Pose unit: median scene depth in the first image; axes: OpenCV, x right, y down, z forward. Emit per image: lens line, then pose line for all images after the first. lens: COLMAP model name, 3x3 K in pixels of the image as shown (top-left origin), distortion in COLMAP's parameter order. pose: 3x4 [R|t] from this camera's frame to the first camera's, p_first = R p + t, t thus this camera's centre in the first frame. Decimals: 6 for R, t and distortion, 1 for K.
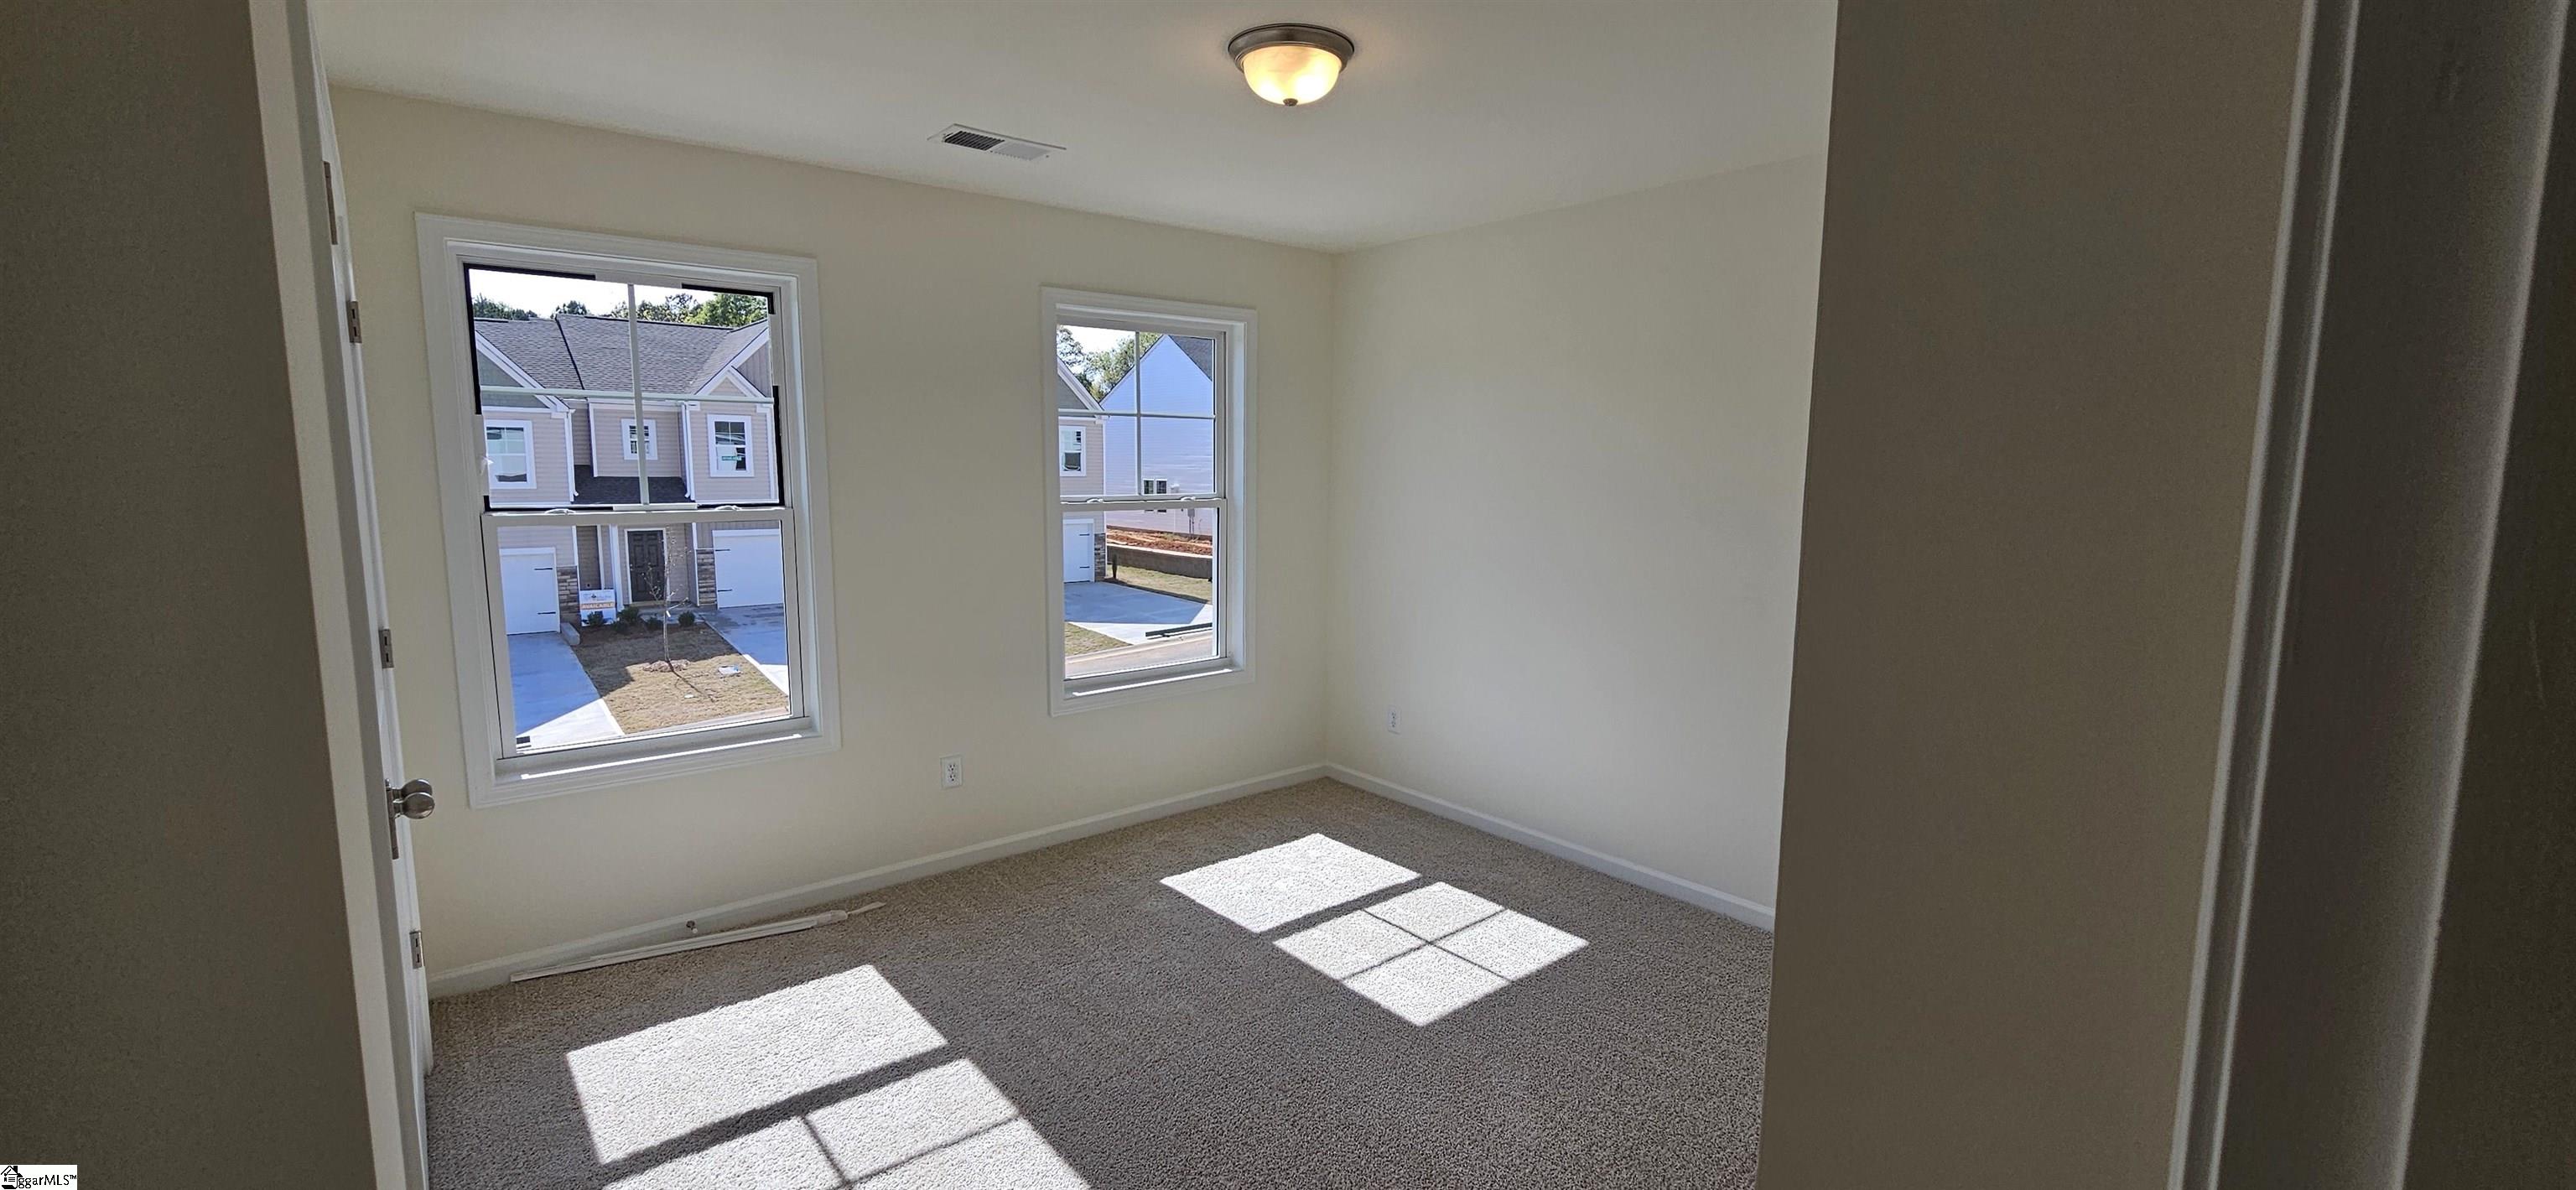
lens RADIAL K [[1080.9, 0, 1288.0], [0, 1080.9, 595.0], [0, 0, 1]] dist [0.050946, -0.000075]
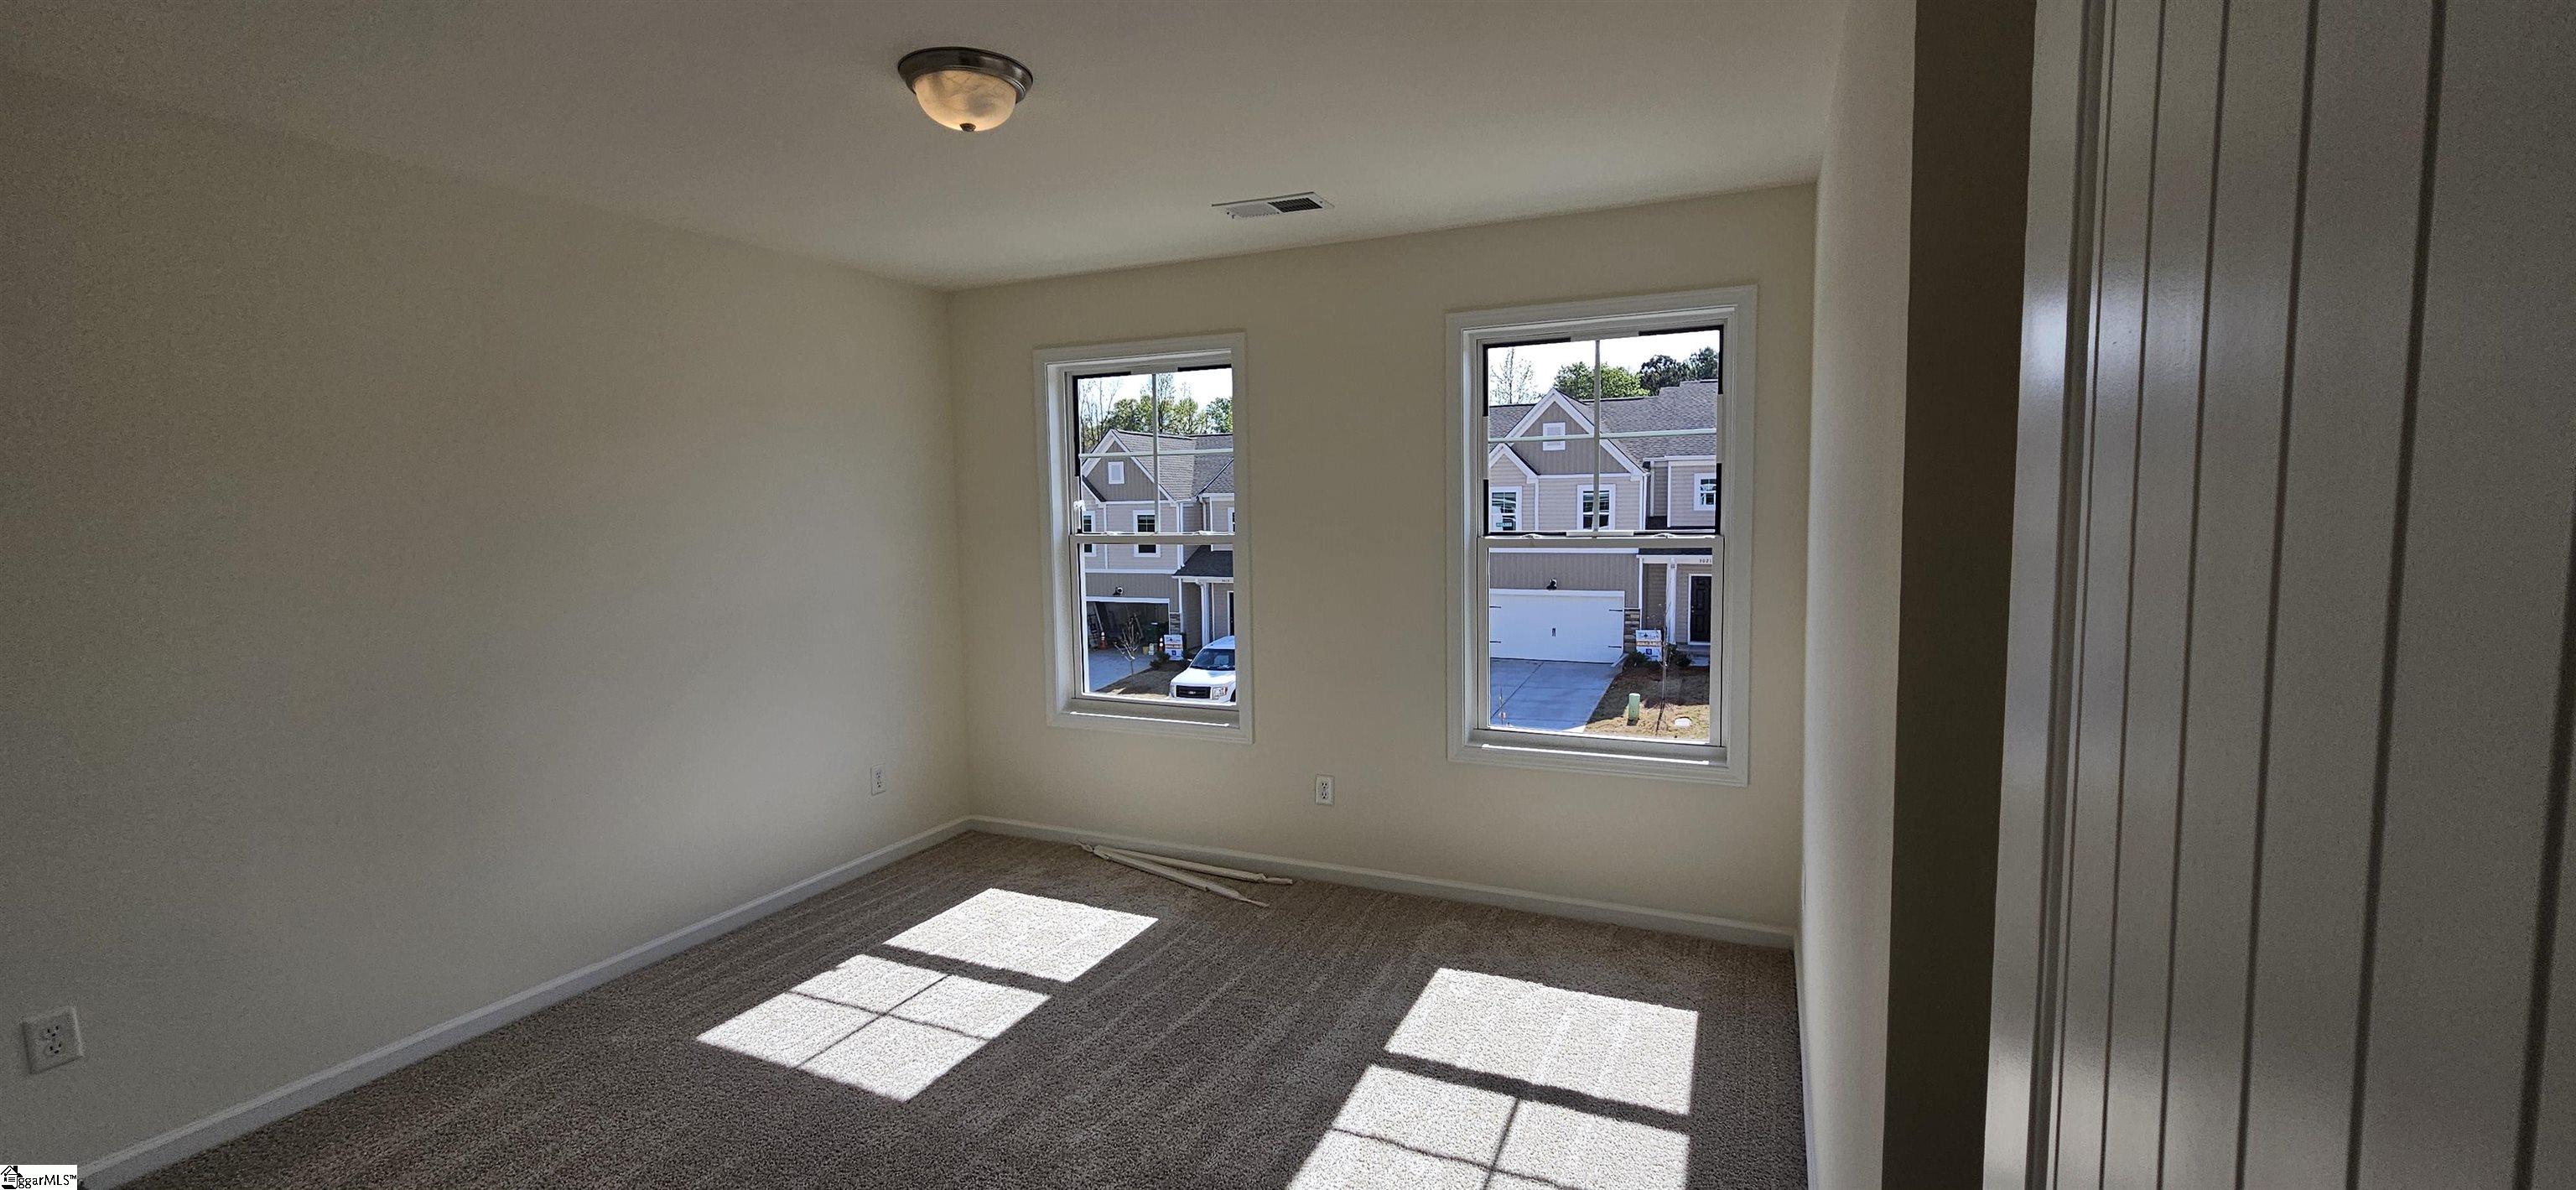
lens RADIAL K [[1089.2, 0, 1288.0], [0, 1089.2, 595.0], [0, 0, 1]] dist [-0.036613, -0.000038]
pose [[0.428125, 0.072222, -0.900829, 0.676514], [-0.091349, 0.995155, 0.036370, -0.067181], [0.899091, 0.066718, 0.432648, 0.549876]]
